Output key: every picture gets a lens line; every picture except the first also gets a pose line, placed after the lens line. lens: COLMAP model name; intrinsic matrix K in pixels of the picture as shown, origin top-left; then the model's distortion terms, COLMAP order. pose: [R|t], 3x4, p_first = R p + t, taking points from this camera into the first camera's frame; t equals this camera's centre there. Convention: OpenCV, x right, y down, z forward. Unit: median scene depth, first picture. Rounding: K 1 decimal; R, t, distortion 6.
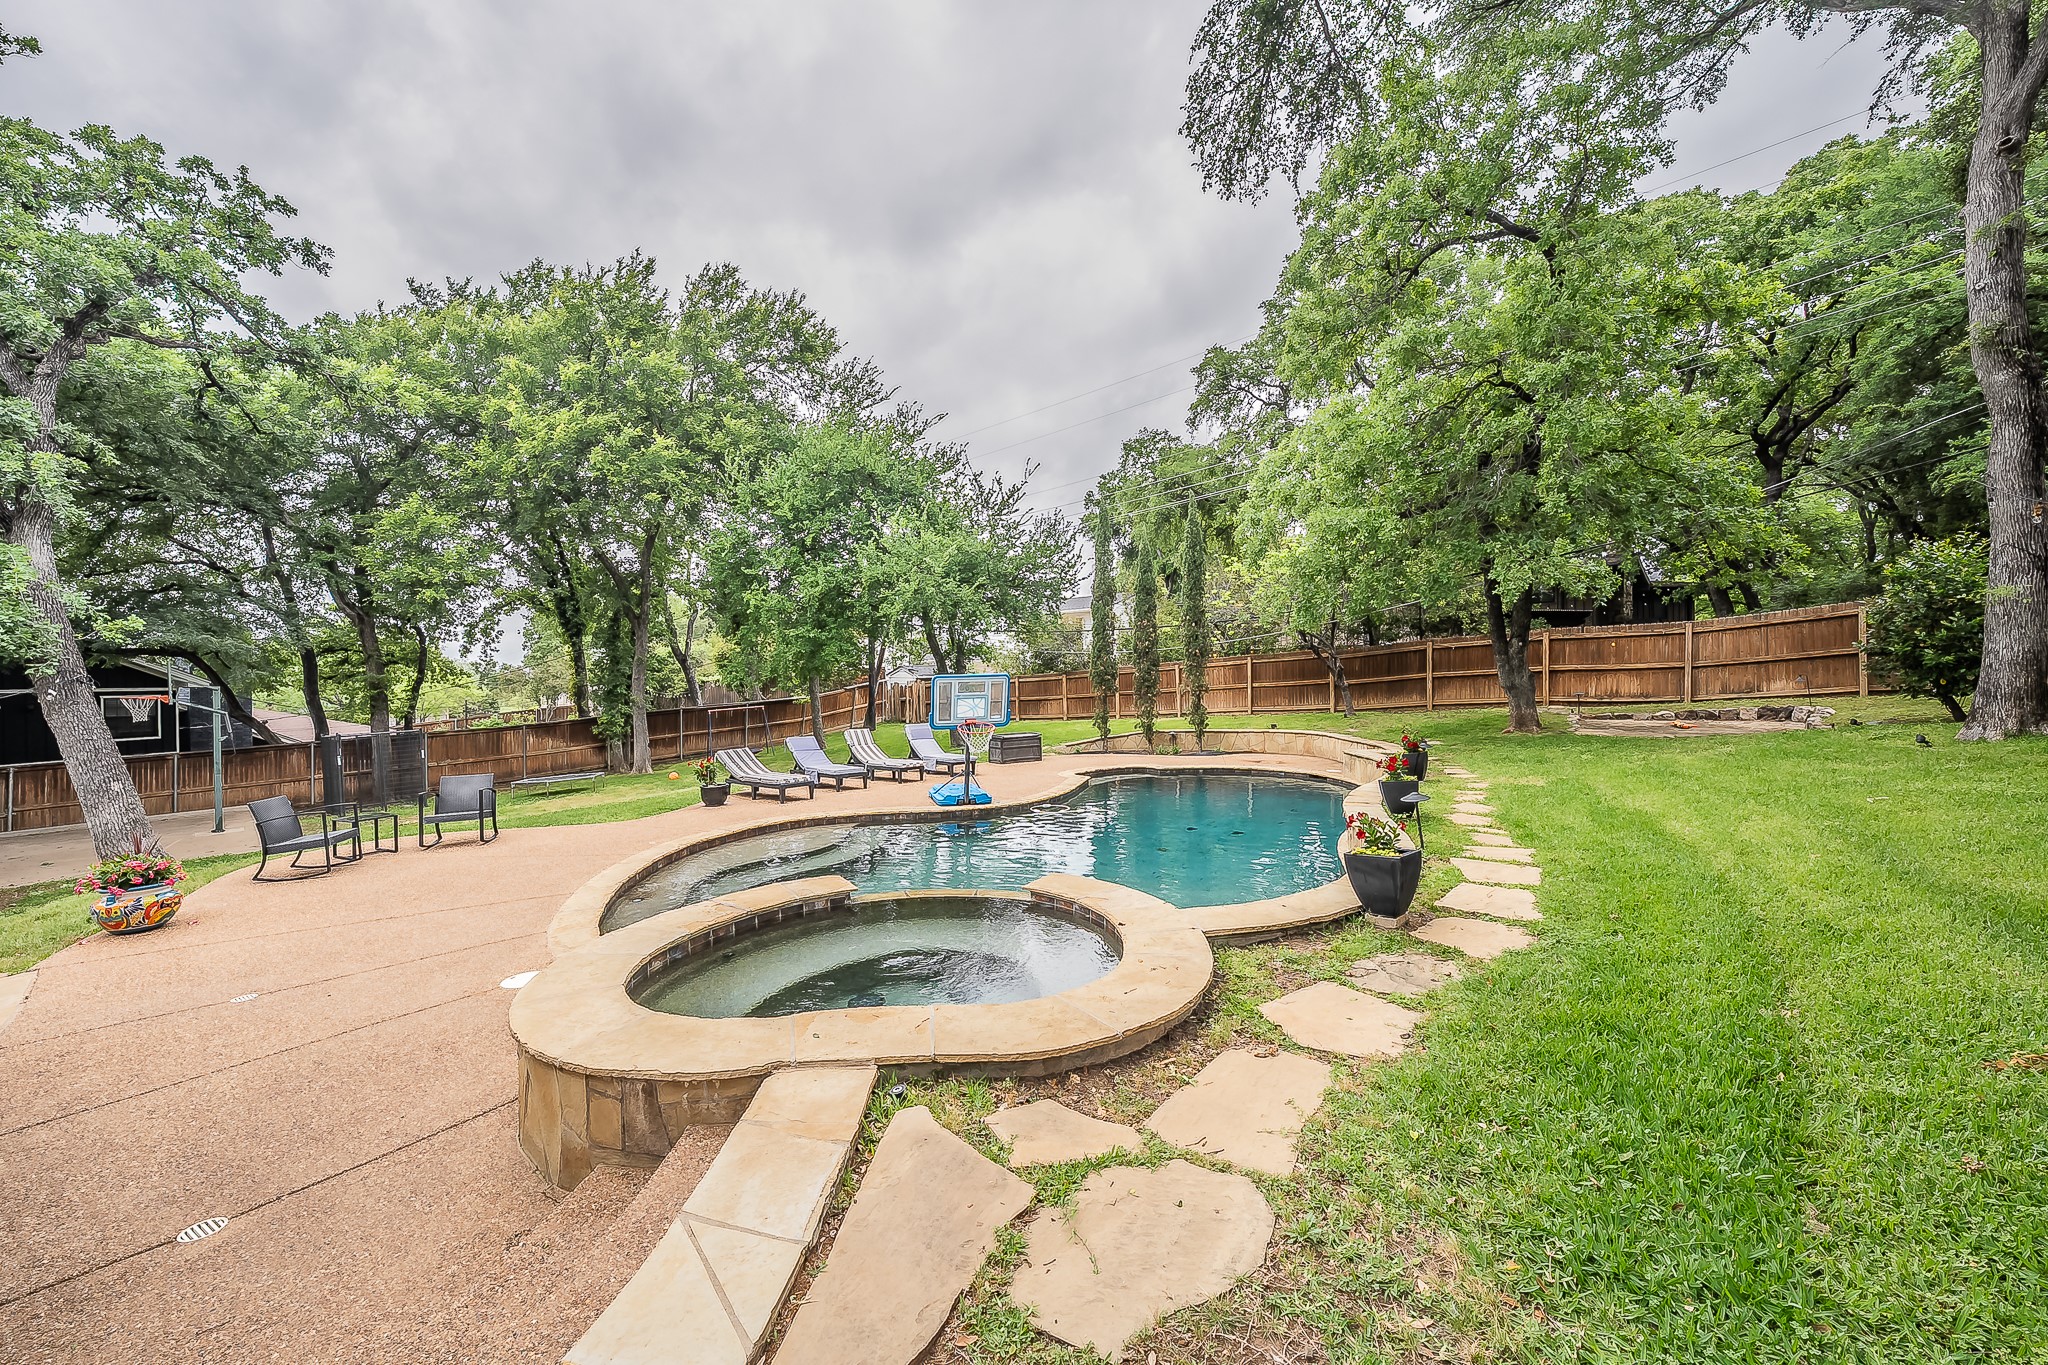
lens RADIAL K [[748.8, 0, 1018.7], [0, 748.8, 682.3], [0, 0, 1]] dist [-0.000108, 0.000145]
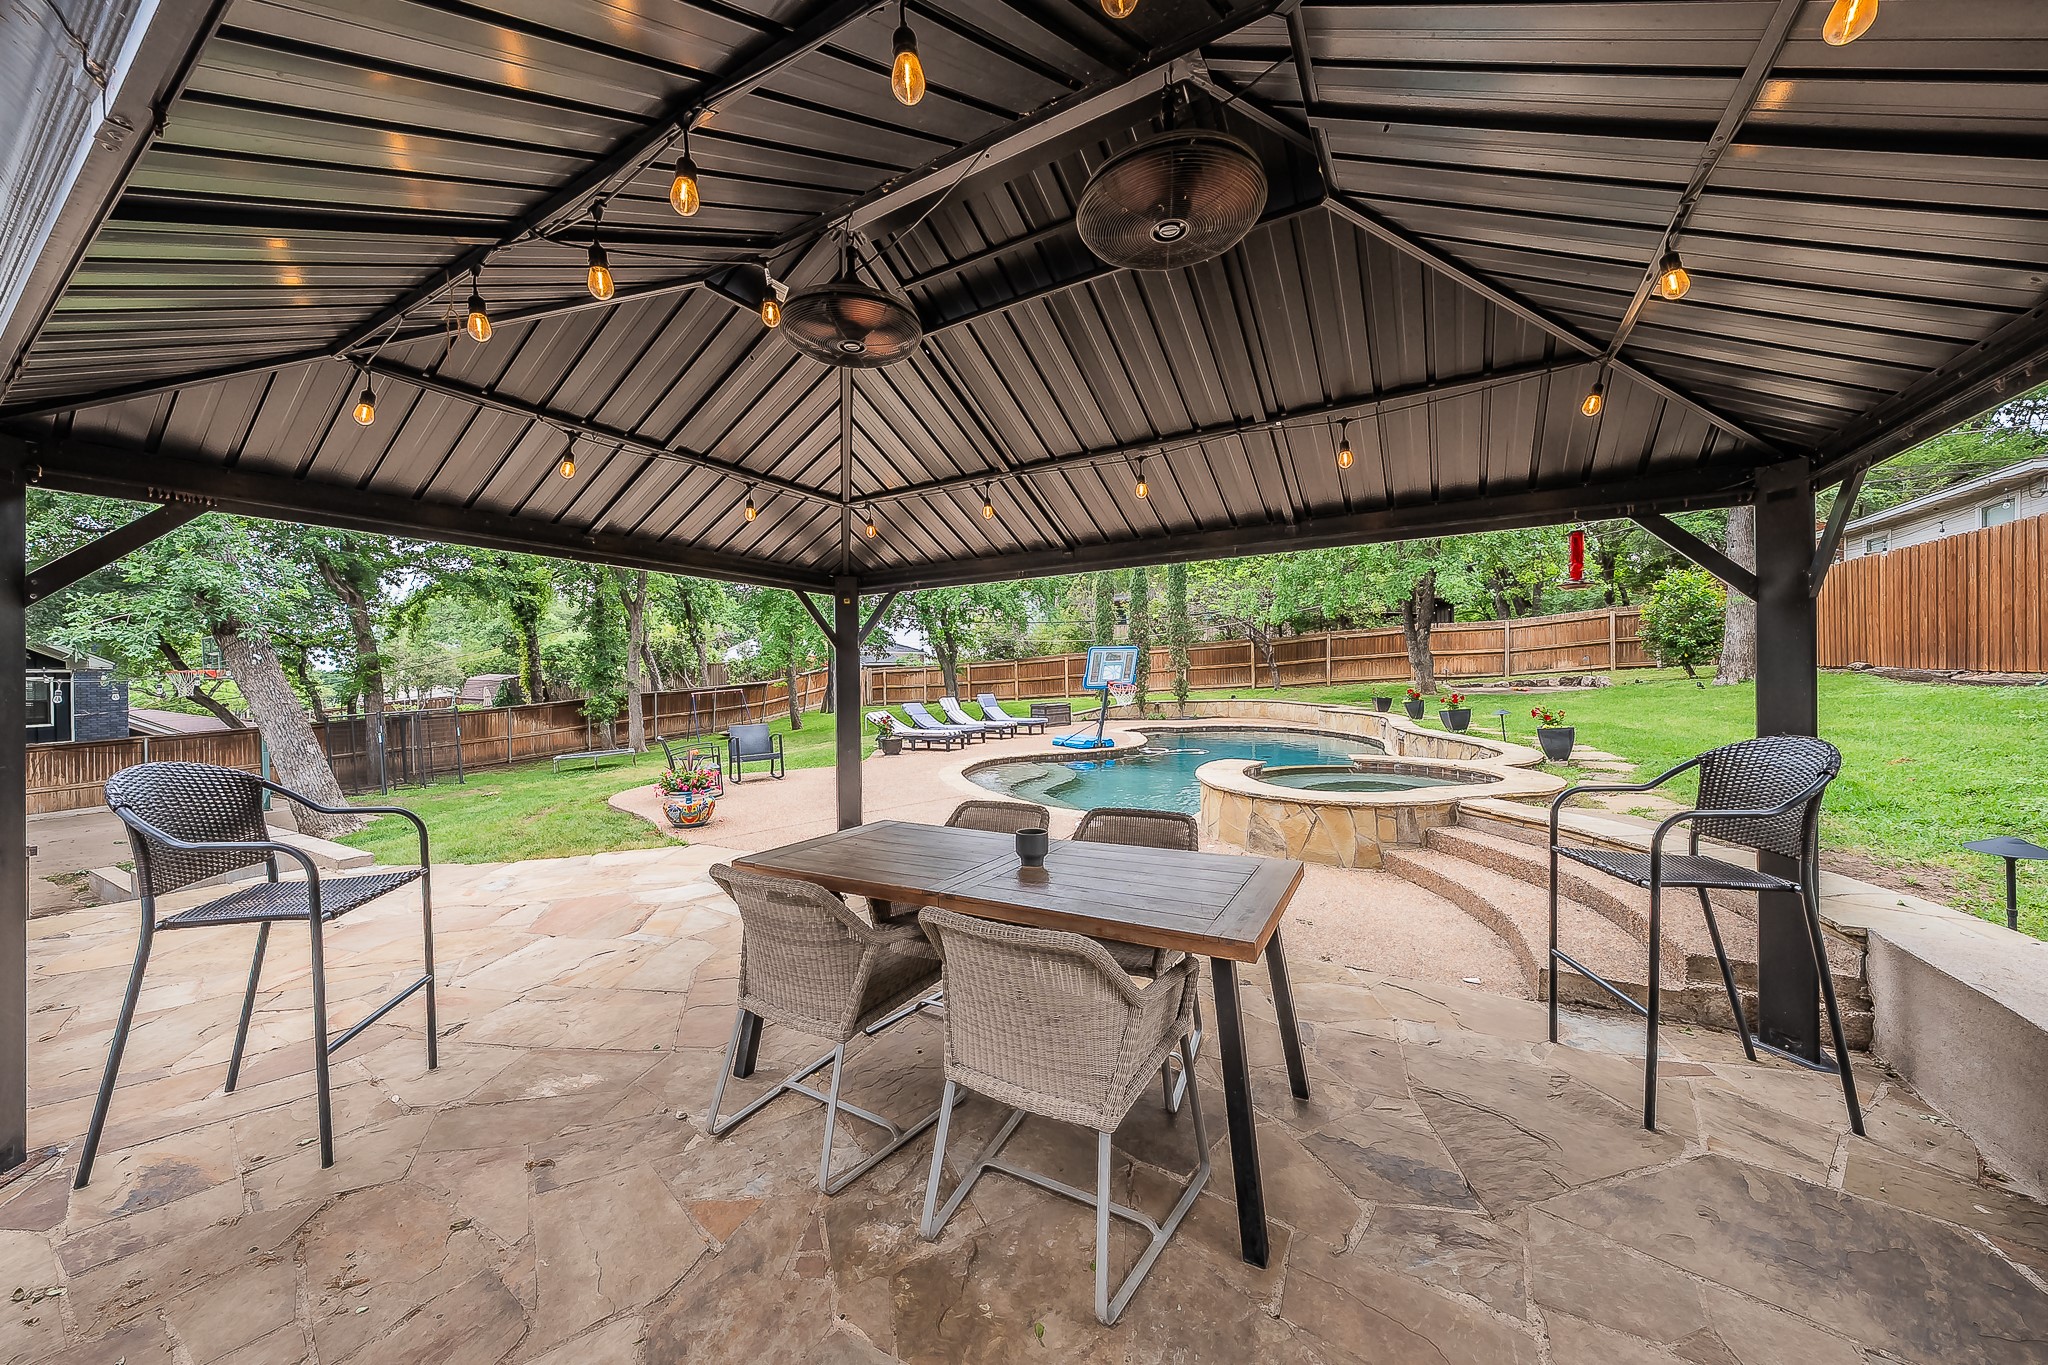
lens RADIAL K [[694.4, 0, 1024.0], [0, 694.4, 682.5], [0, 0, 1]] dist [-0.000937, -0.000015]
pose [[0.975540, -0.002603, 0.219807, -0.328383], [0.000768, 0.999964, 0.008434, 0.028034], [-0.219821, -0.008059, 0.975507, -0.107469]]
